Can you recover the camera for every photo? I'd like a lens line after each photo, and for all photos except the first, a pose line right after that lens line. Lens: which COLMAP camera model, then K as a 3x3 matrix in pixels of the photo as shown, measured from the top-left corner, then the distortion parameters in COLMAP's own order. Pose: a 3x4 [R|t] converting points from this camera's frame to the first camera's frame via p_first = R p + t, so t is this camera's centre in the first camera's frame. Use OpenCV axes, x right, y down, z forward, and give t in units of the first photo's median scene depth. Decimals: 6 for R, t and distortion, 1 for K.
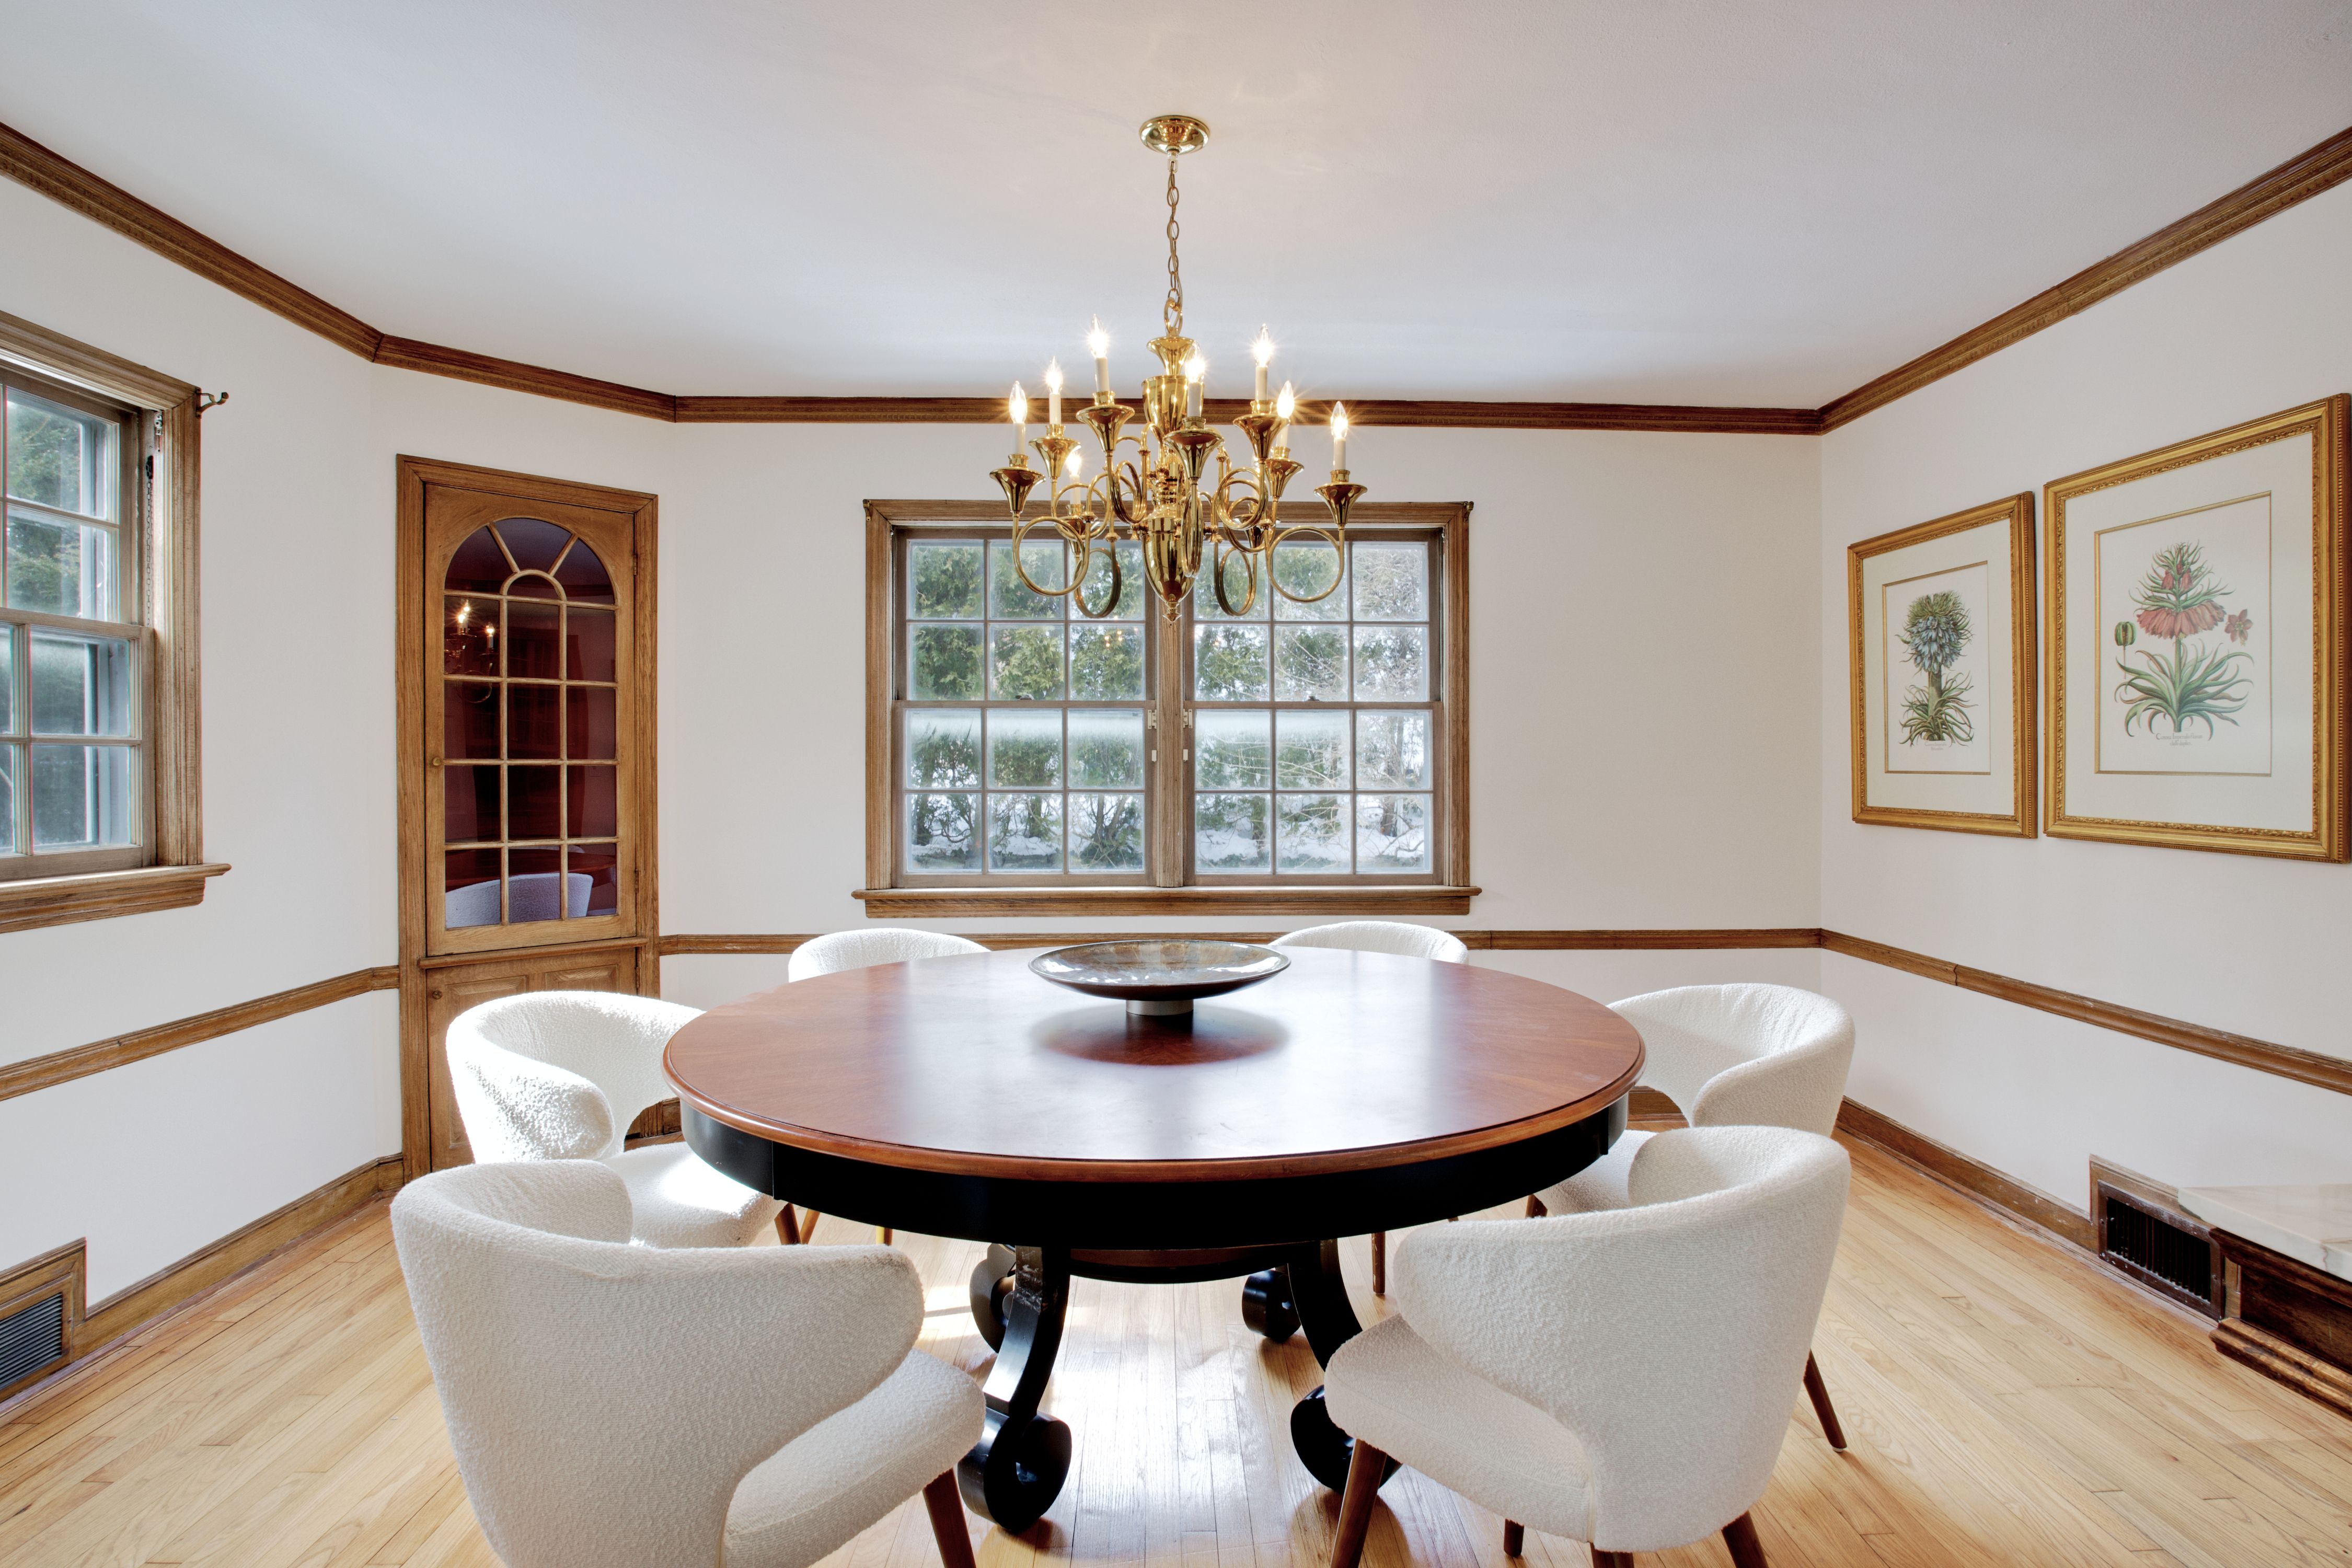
lens RADIAL K [[1218.1, 0, 1176.0], [0, 1218.1, 784.0], [0, 0, 1]] dist [-0.000561, -0.000071]
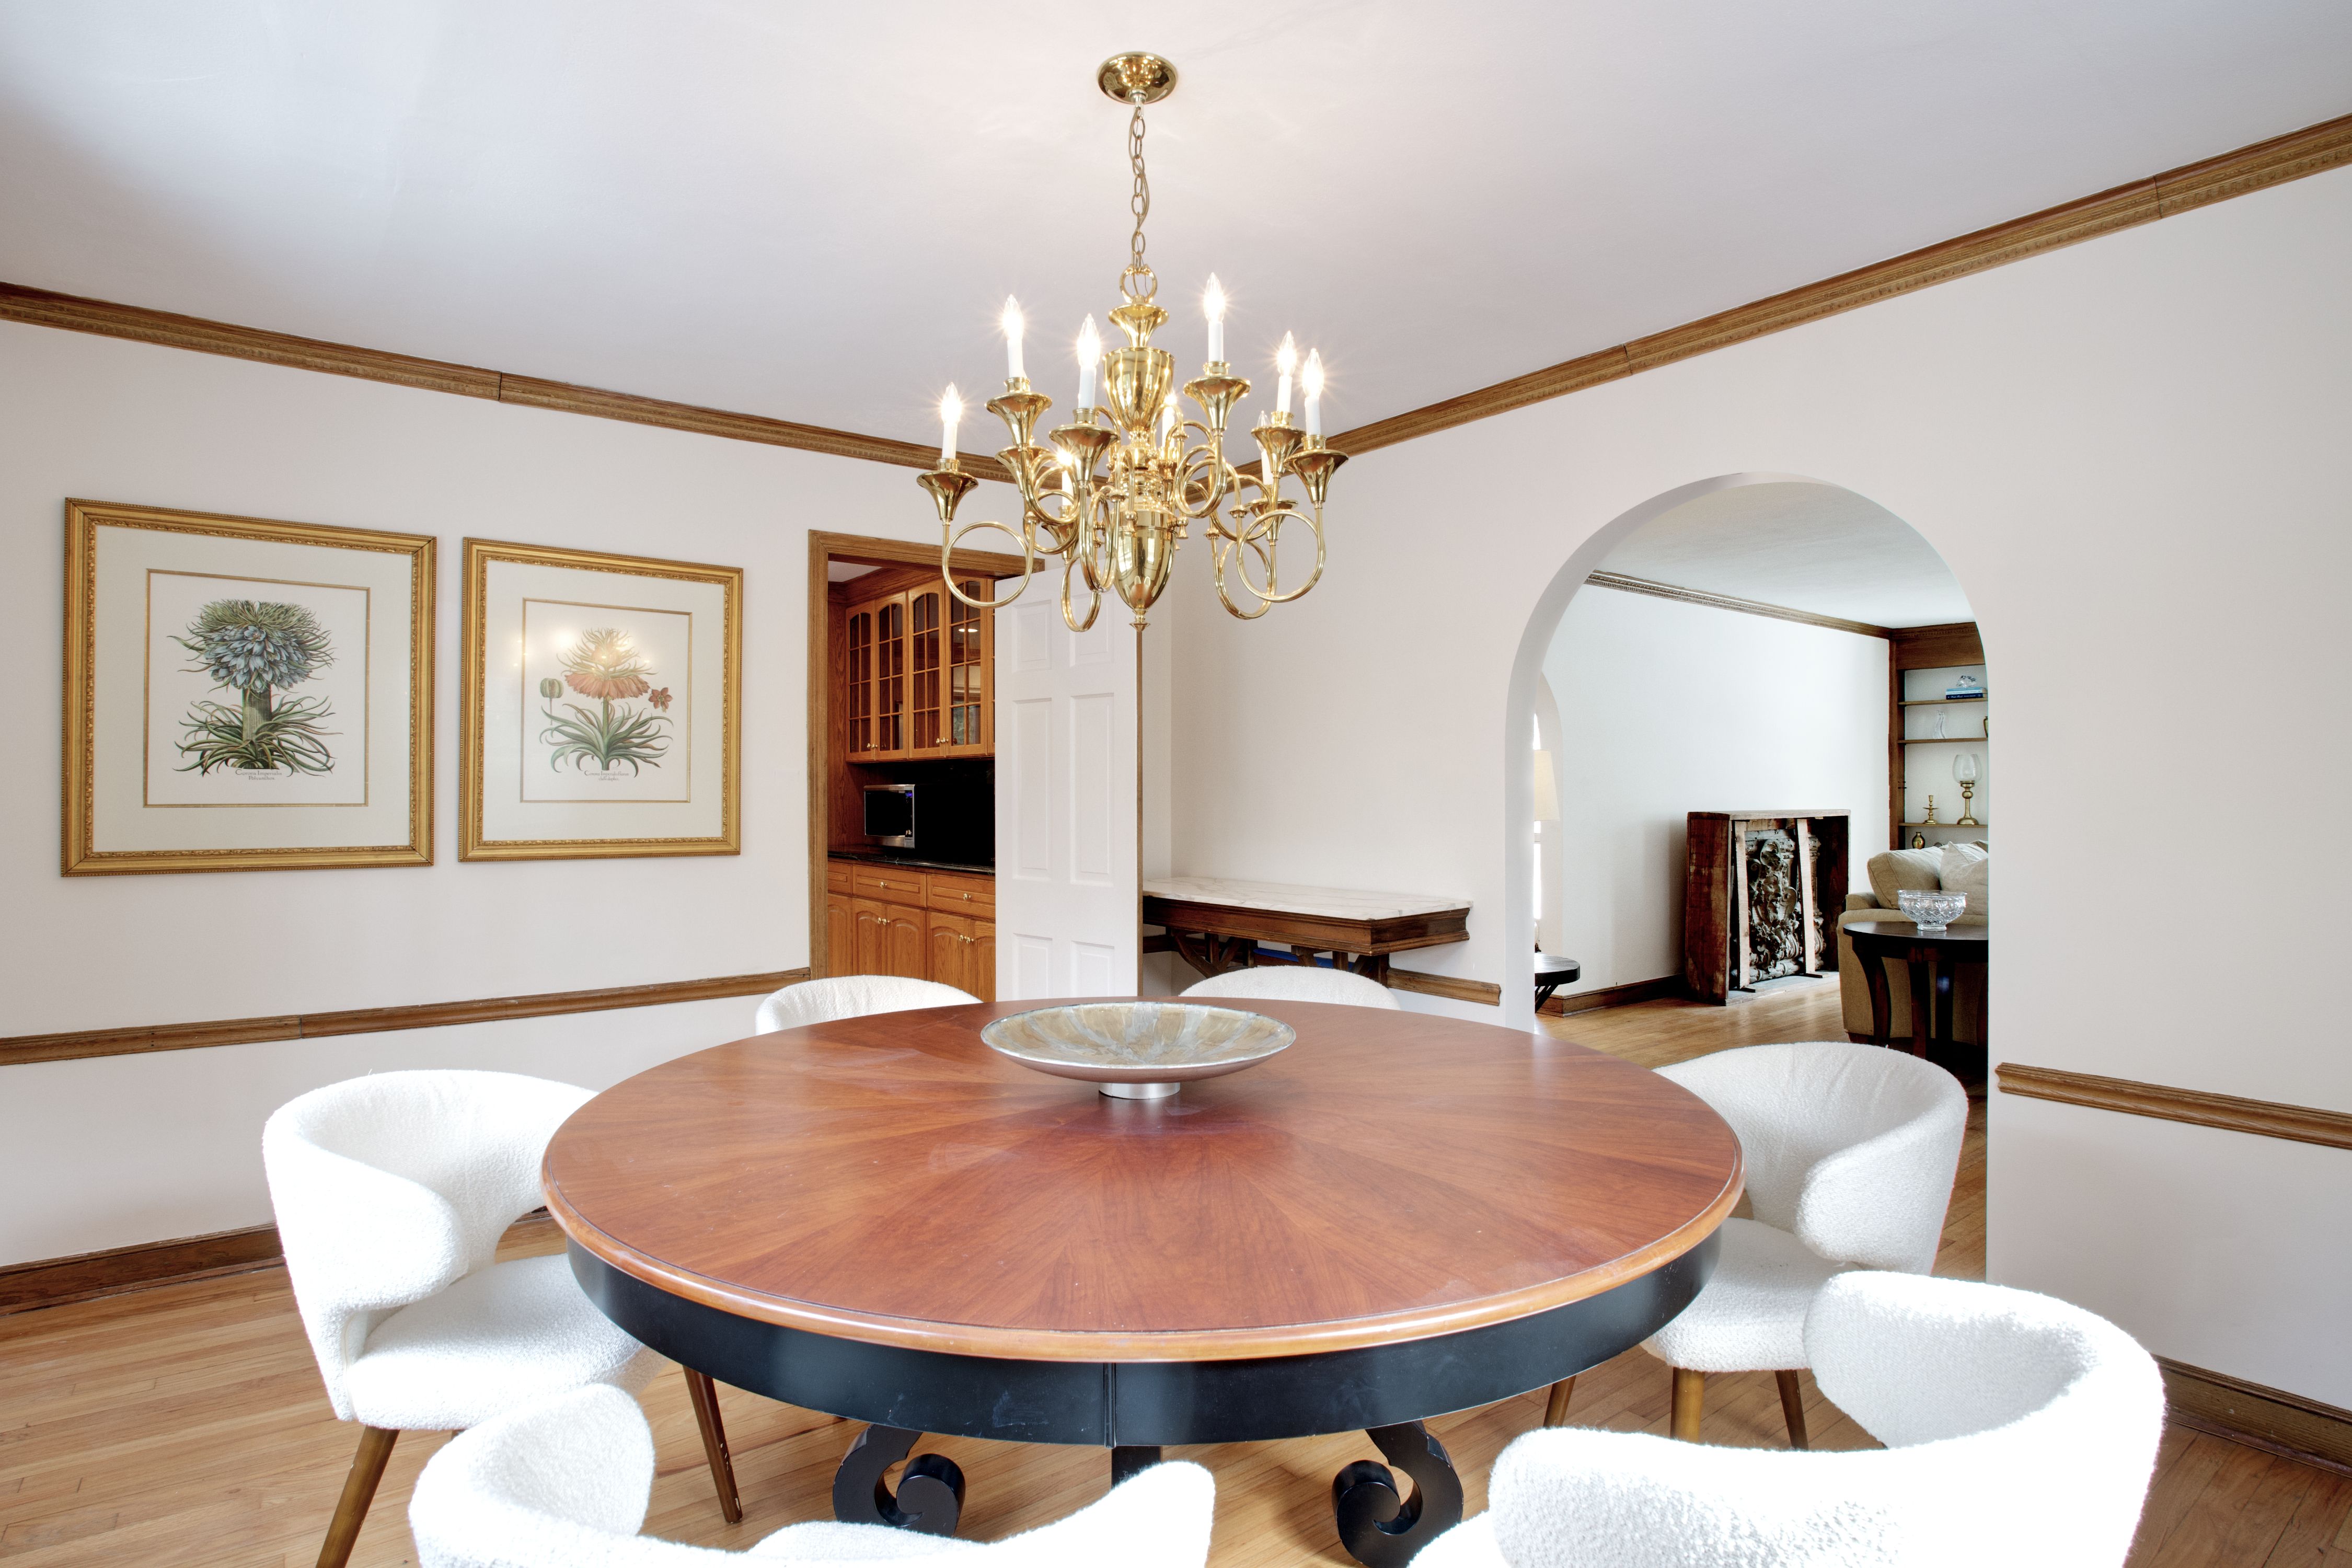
lens RADIAL K [[1218.1, 0, 1176.0], [0, 1218.1, 784.0], [0, 0, 1]] dist [-0.000561, -0.000071]
pose [[-0.578413, 0.004957, 0.815729, -0.486544], [0.015650, 0.999865, 0.005021, -0.019481], [-0.815594, 0.015671, -0.578413, 0.997112]]
